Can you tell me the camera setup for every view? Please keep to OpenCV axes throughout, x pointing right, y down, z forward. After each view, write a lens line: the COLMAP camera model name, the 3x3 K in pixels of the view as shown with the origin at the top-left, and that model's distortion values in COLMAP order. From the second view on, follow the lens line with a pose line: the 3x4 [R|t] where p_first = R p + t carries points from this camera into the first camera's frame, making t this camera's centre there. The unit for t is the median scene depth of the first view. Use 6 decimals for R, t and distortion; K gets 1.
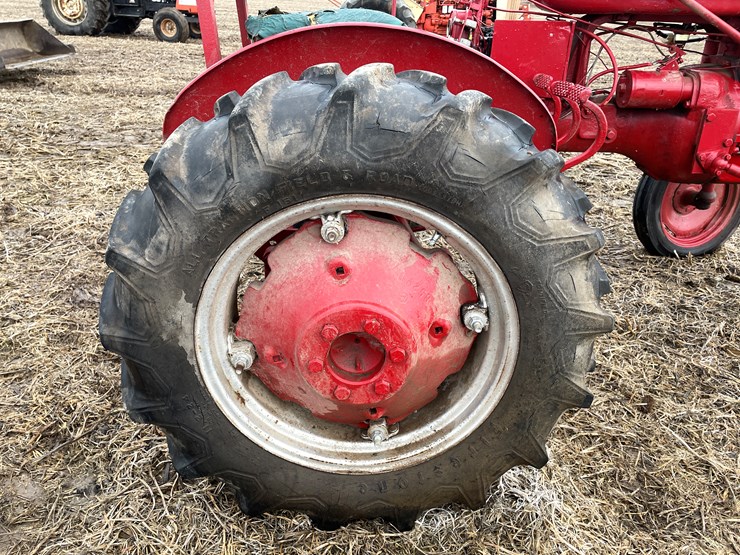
lens RADIAL K [[555.0, 0, 361.9], [0, 555.0, 269.9], [0, 0, 1]] dist [0.073755, -0.085390]
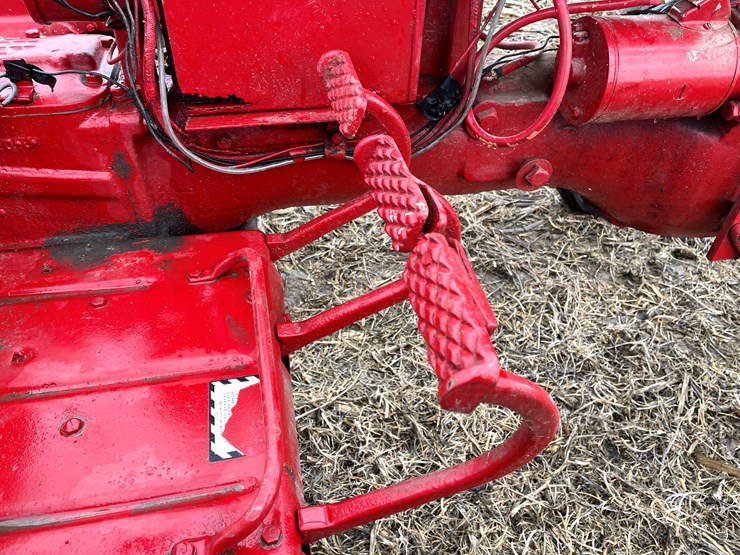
lens RADIAL K [[556.7, 0, 372.9], [0, 556.7, 267.4], [0, 0, 1]] dist [0.088703, -0.118848]
pose [[0.979053, -0.120462, 0.164147, 0.361761], [0.064099, 0.947564, 0.313070, -0.441191], [-0.193253, -0.295991, 0.935437, 0.894932]]
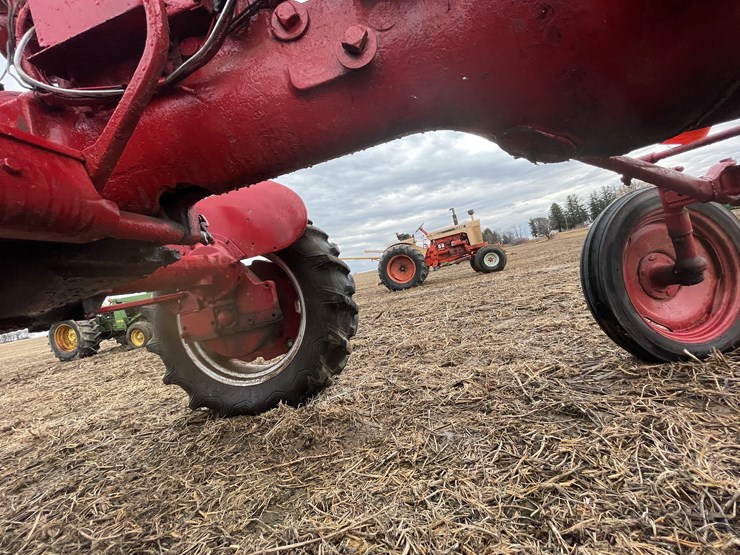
lens RADIAL K [[296.1, 0, 370.3], [0, 296.1, 280.6], [0, 0, 1]] dist [-0.004081, 0.000339]
pose [[0.955215, -0.240862, -0.171900, 0.634432], [0.150292, 0.895304, -0.419336, -0.040599], [0.254905, 0.374720, 0.891408, 1.270990]]
